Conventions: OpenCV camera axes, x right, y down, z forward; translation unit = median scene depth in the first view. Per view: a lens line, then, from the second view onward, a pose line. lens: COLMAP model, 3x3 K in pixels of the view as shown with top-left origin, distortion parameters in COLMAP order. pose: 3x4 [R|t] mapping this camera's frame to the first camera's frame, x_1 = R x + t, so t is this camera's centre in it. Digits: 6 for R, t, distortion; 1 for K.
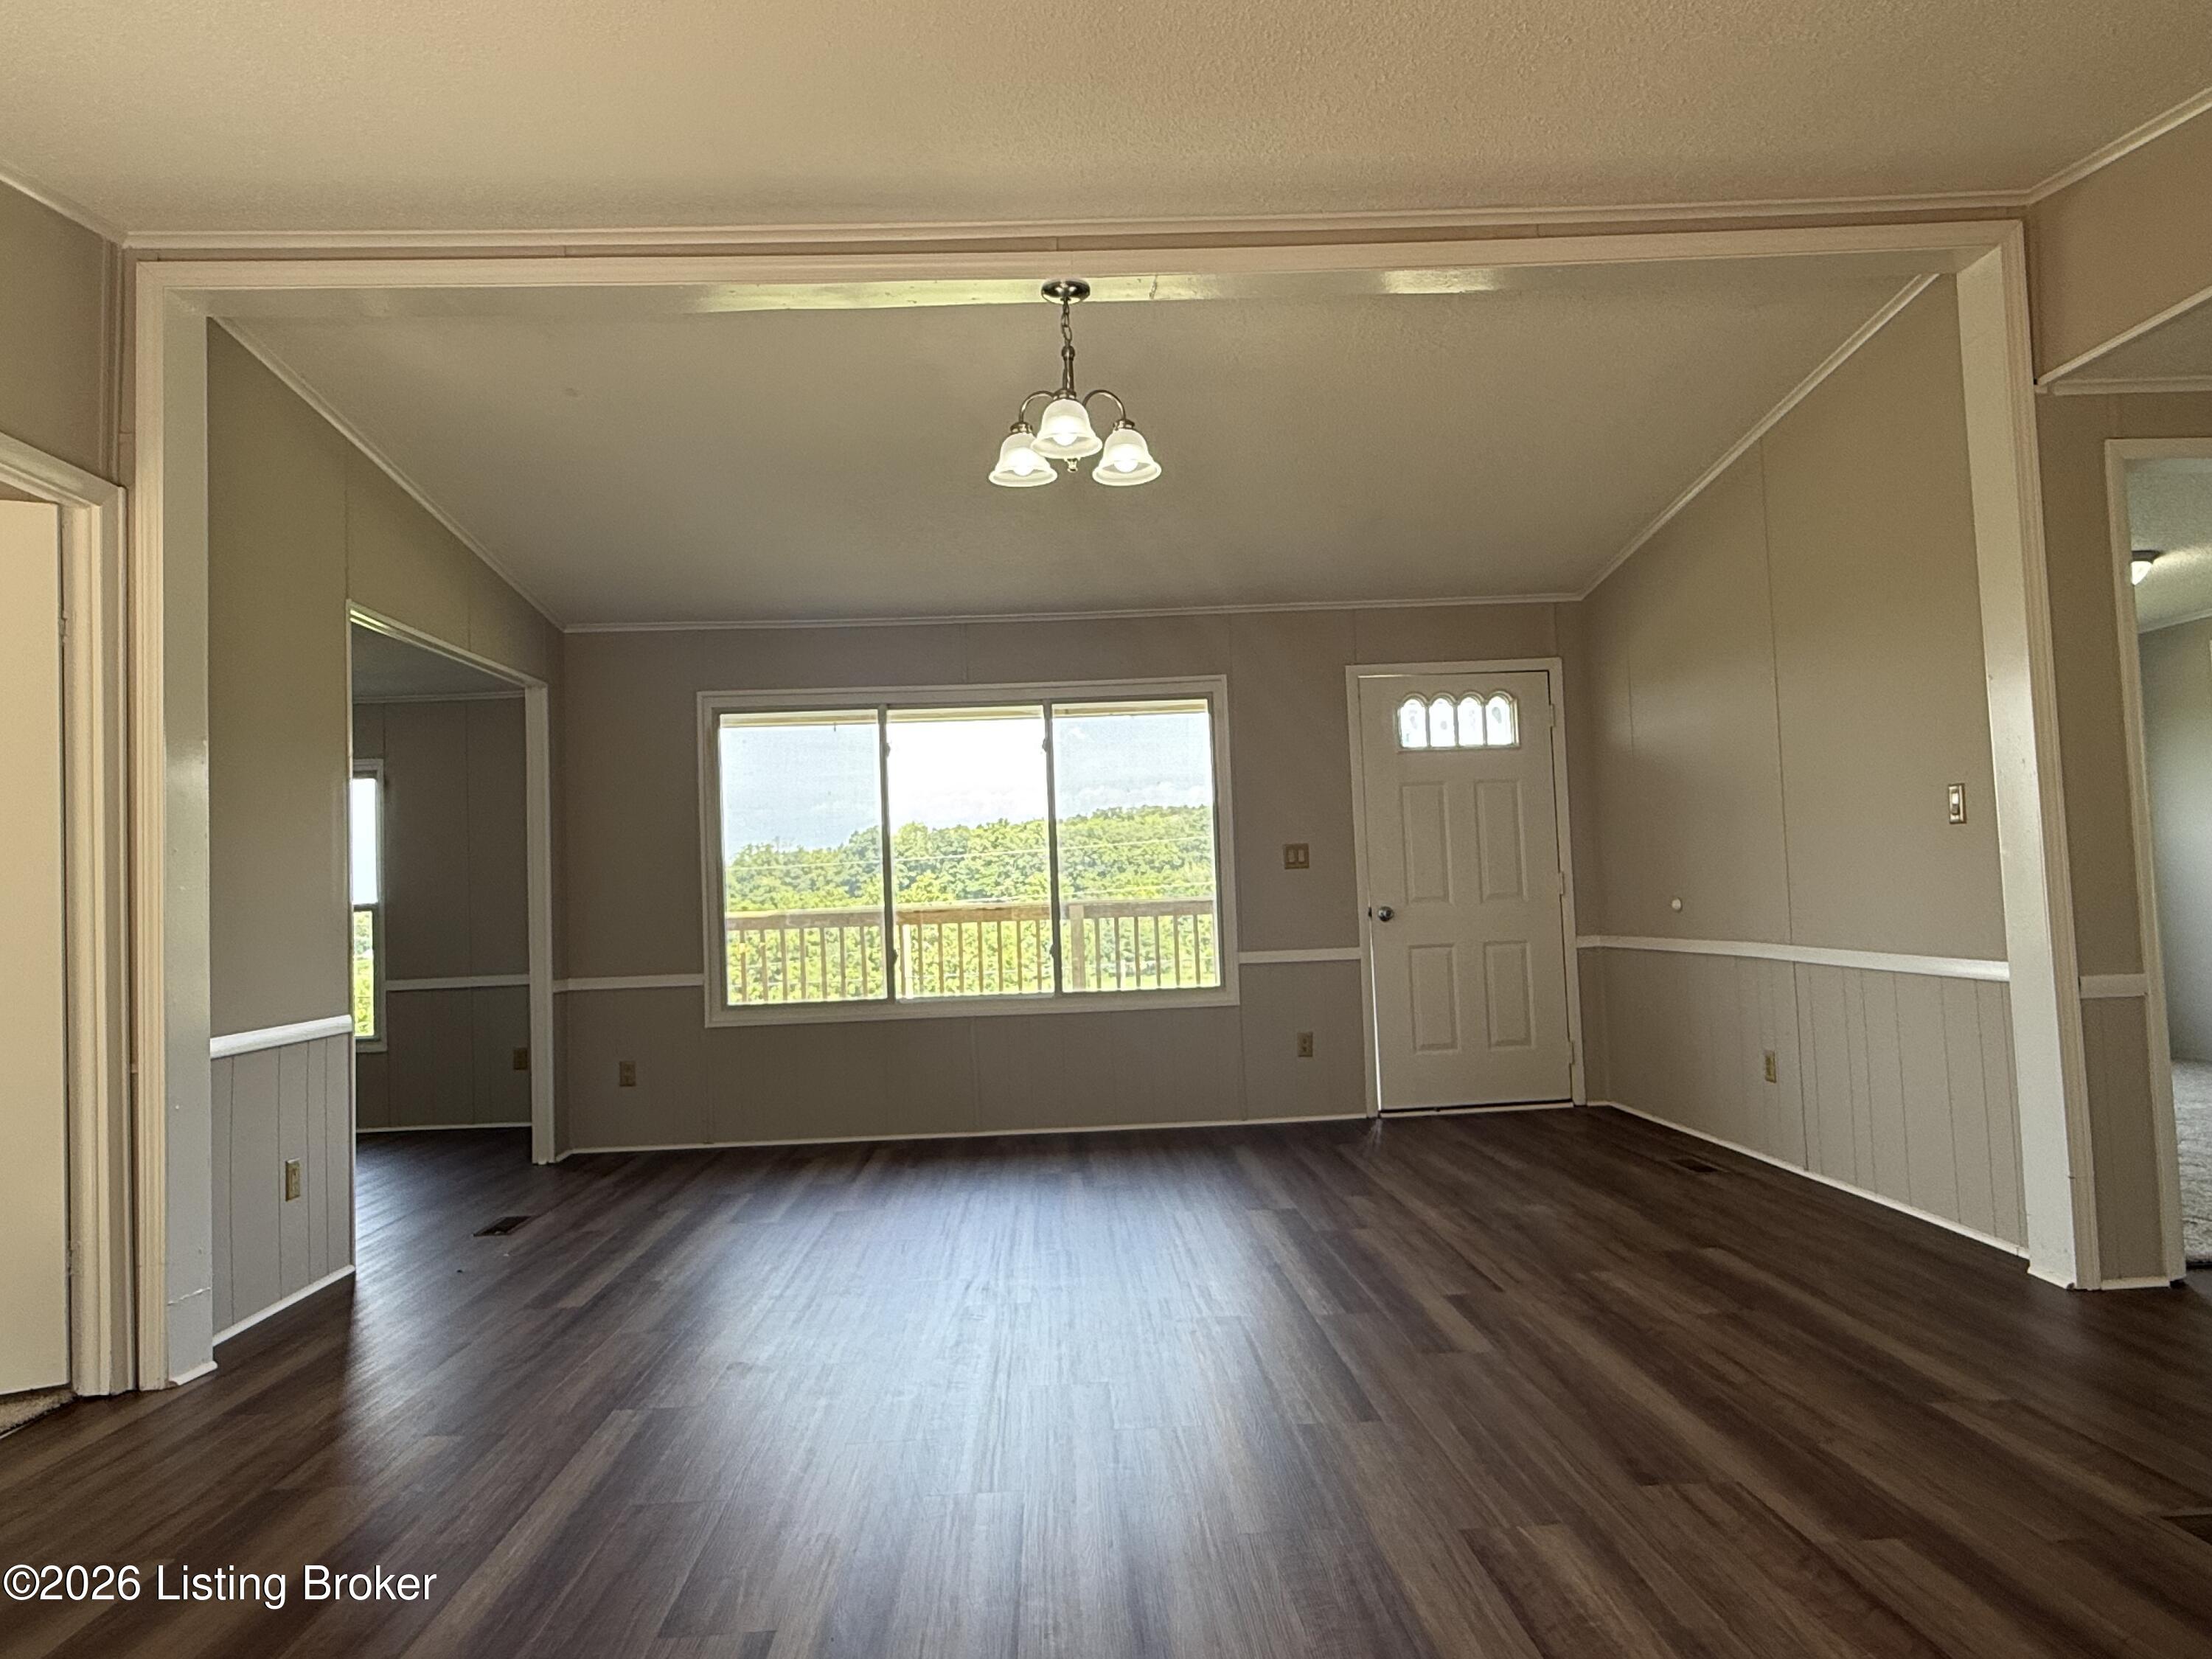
lens RADIAL K [[1391.5, 0, 1098.5], [0, 1391.5, 827.4], [0, 0, 1]] dist [-0.001166, 0.000595]
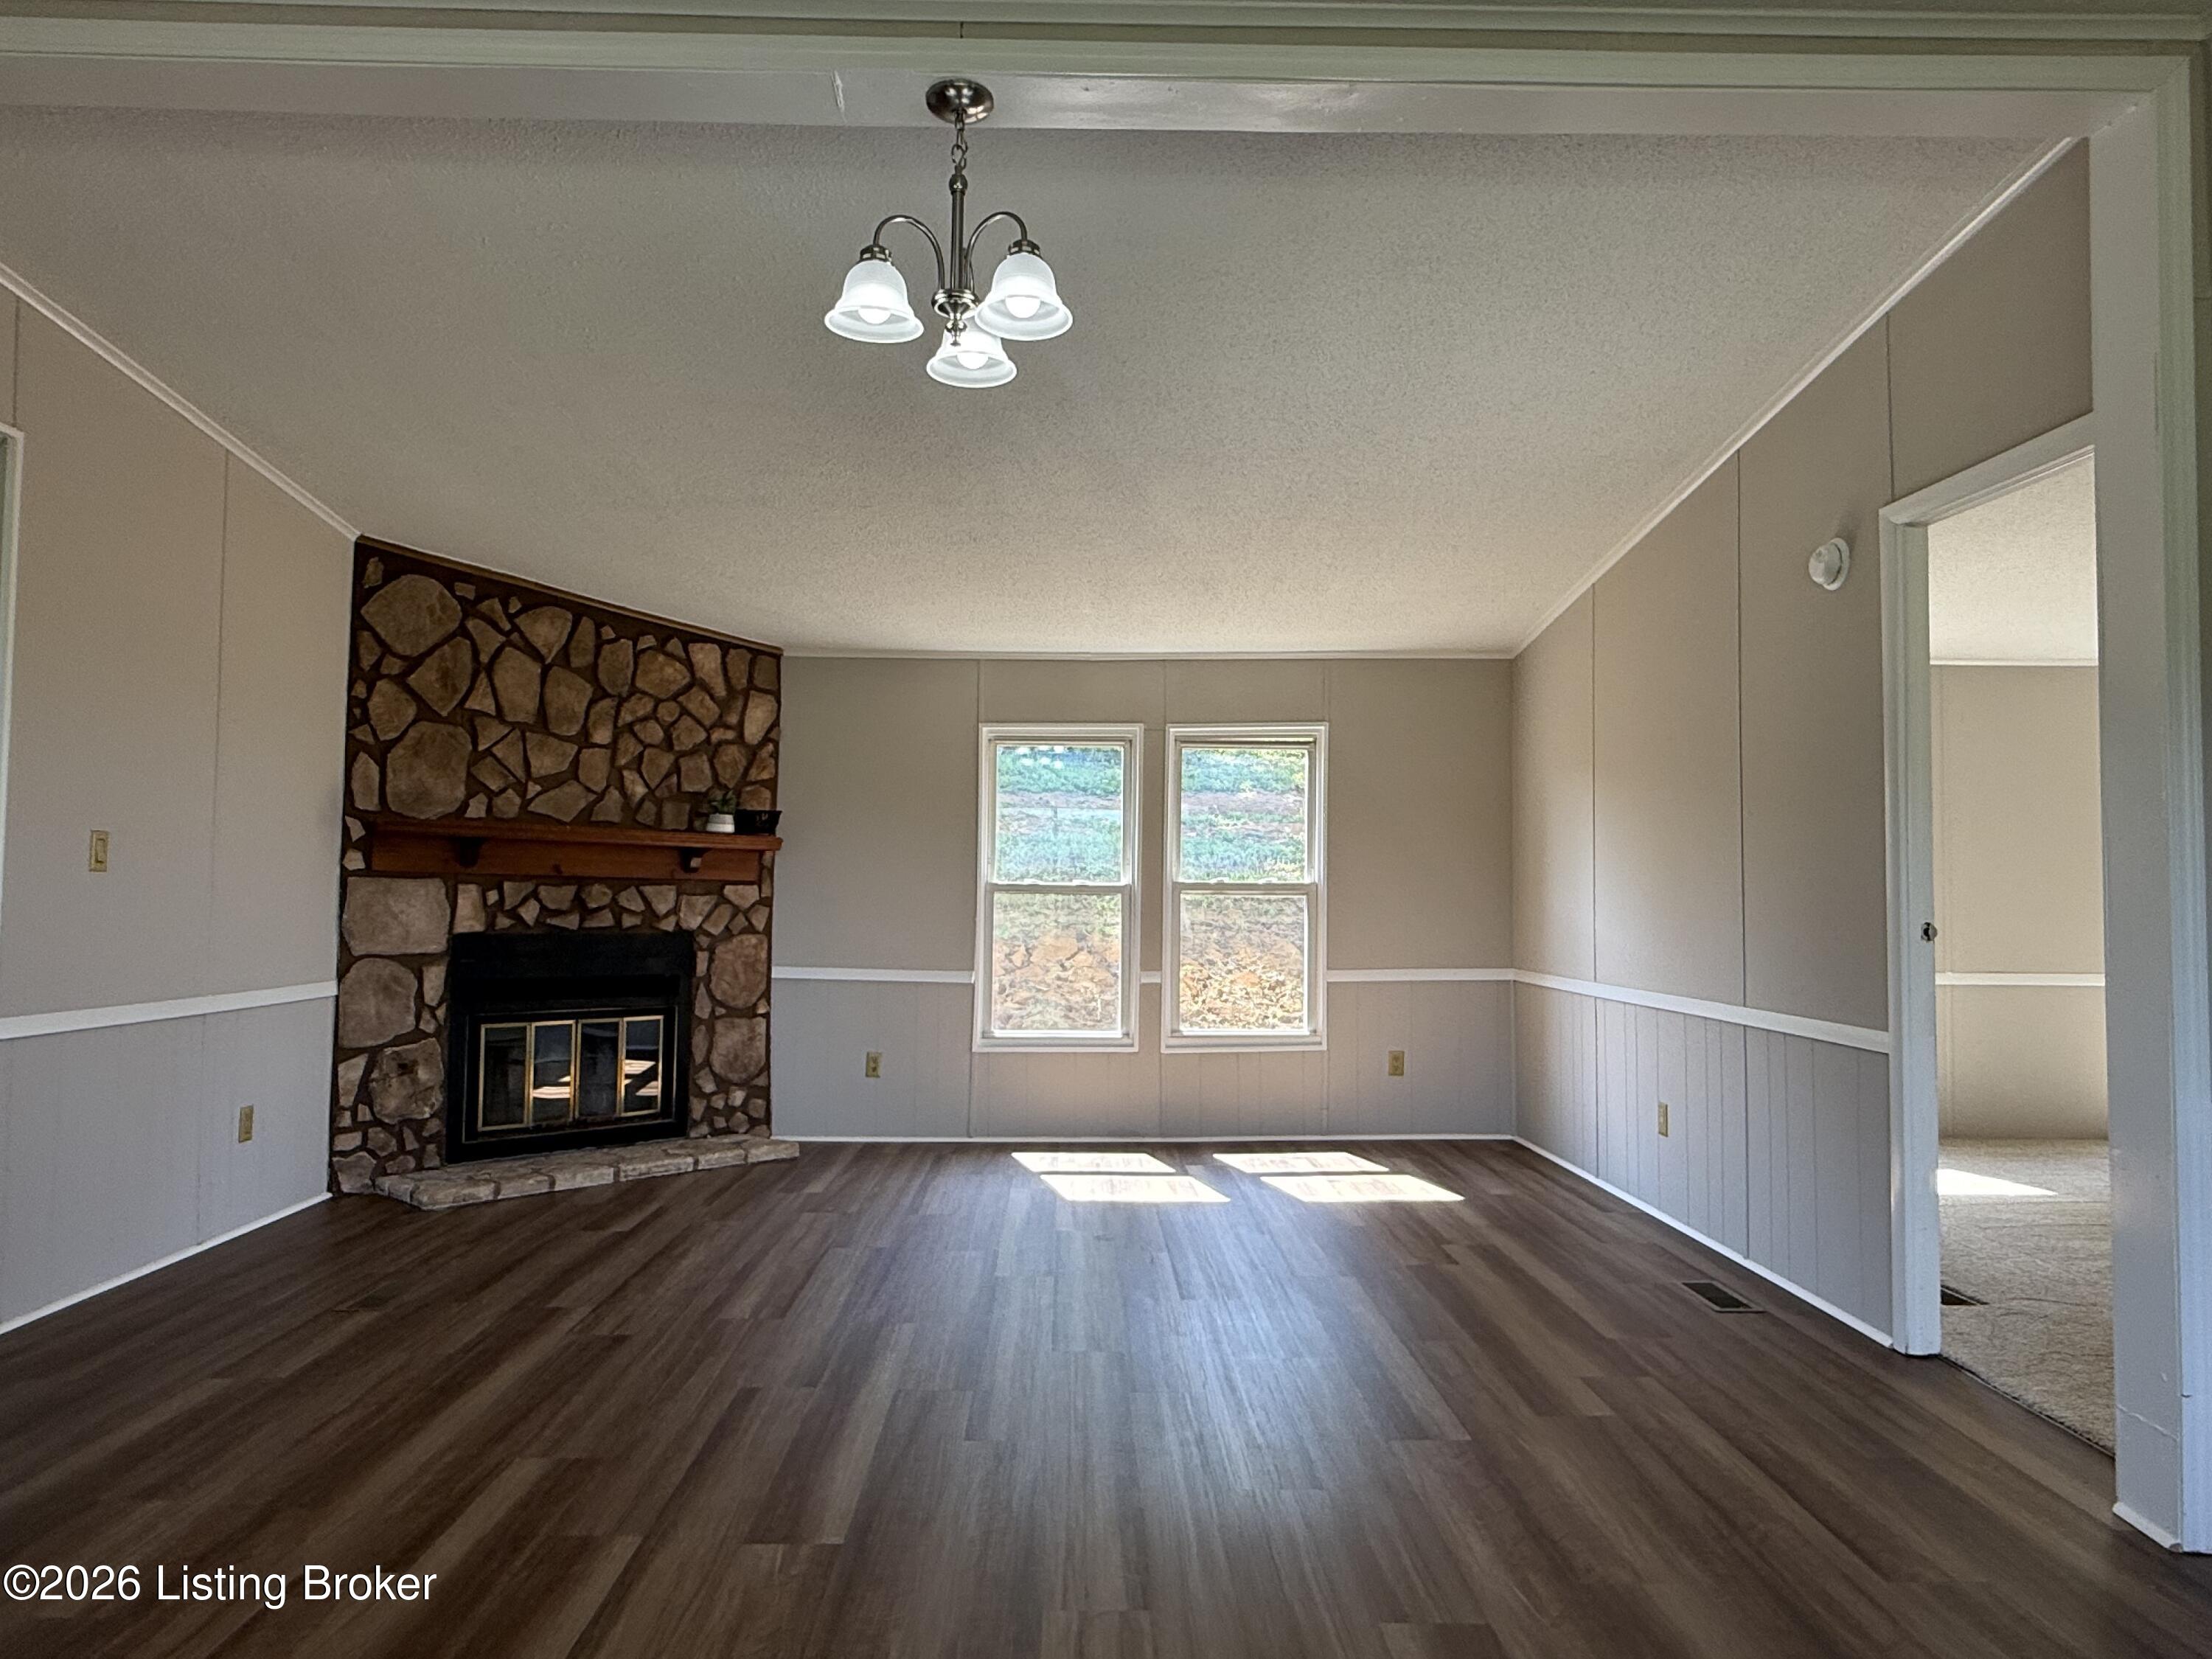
lens RADIAL K [[1391.5, 0, 1097.6], [0, 1391.5, 837.3], [0, 0, 1]] dist [-0.001166, 0.000595]
pose [[-0.999418, 0.030867, 0.014539, -0.056434], [0.029391, 0.995269, -0.092600, 0.040813], [-0.017329, -0.092119, -0.995597, 1.014297]]
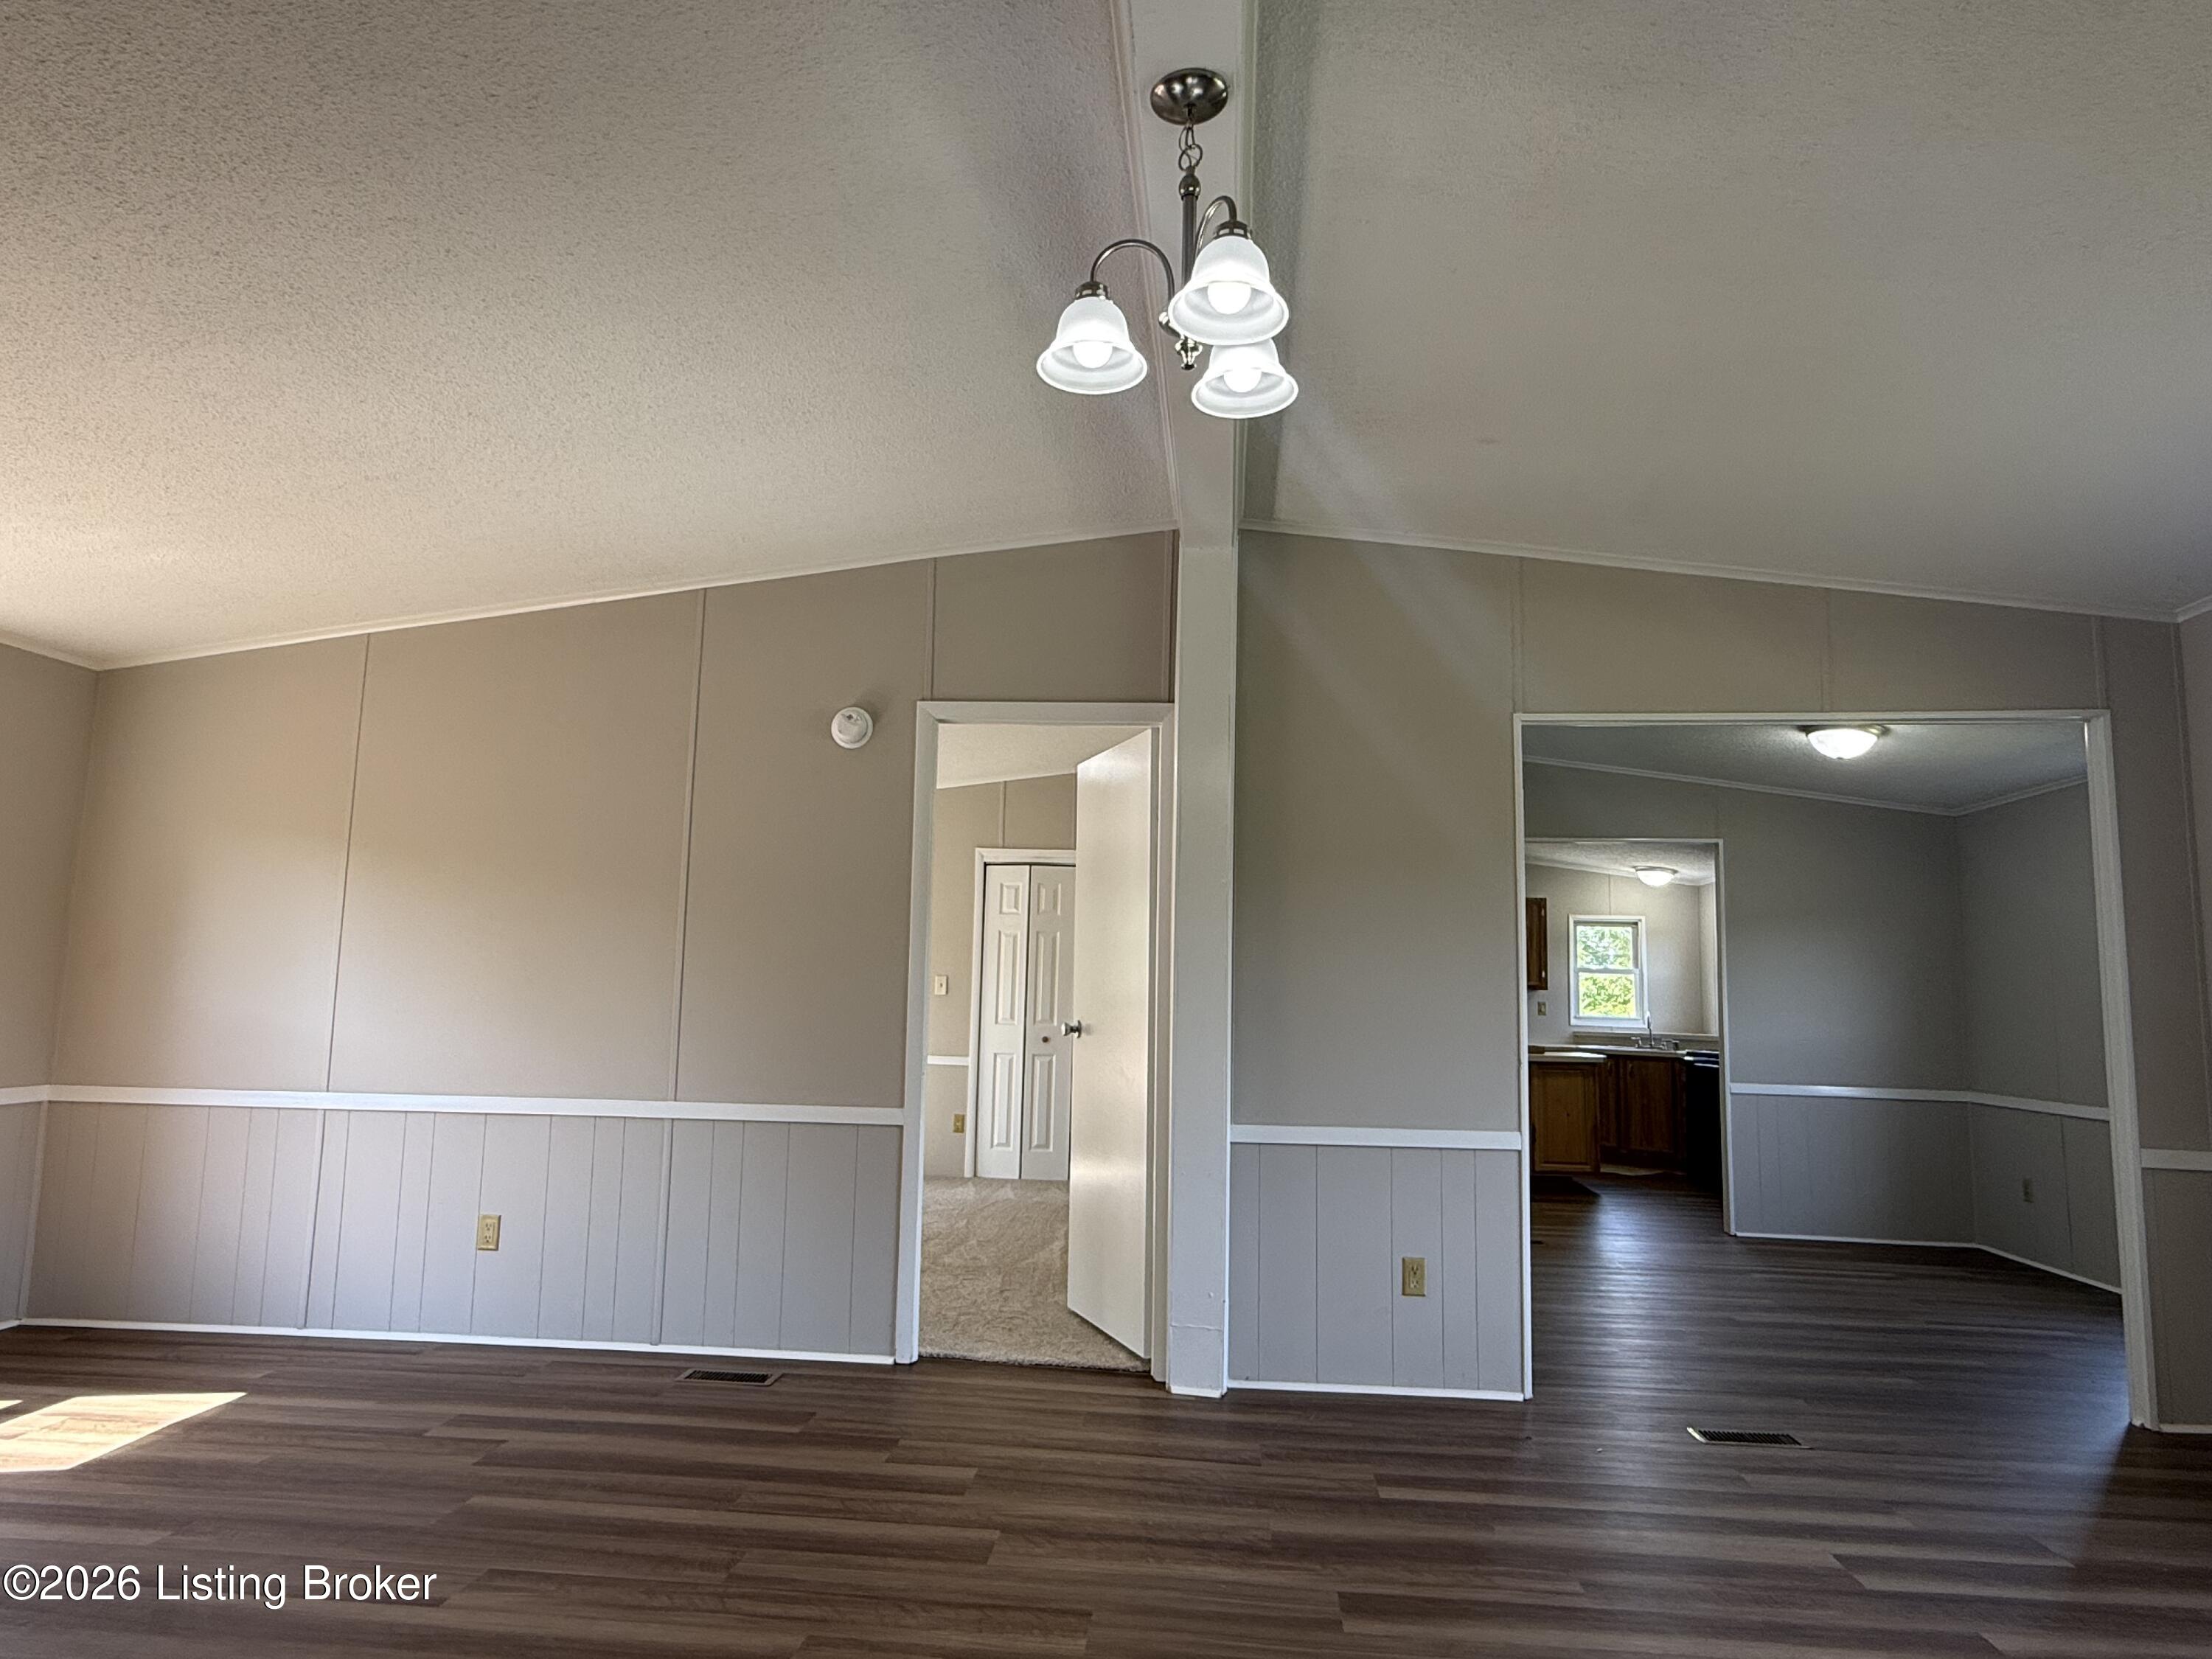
lens RADIAL K [[1333.7, 0, 1095.7], [0, 1333.7, 843.0], [0, 0, 1]] dist [0.002464, -0.000975]
pose [[-0.134481, -0.081057, -0.987595, 0.329379], [0.035913, 0.995595, -0.086604, 0.001374], [0.990265, -0.047114, -0.130978, 0.615231]]
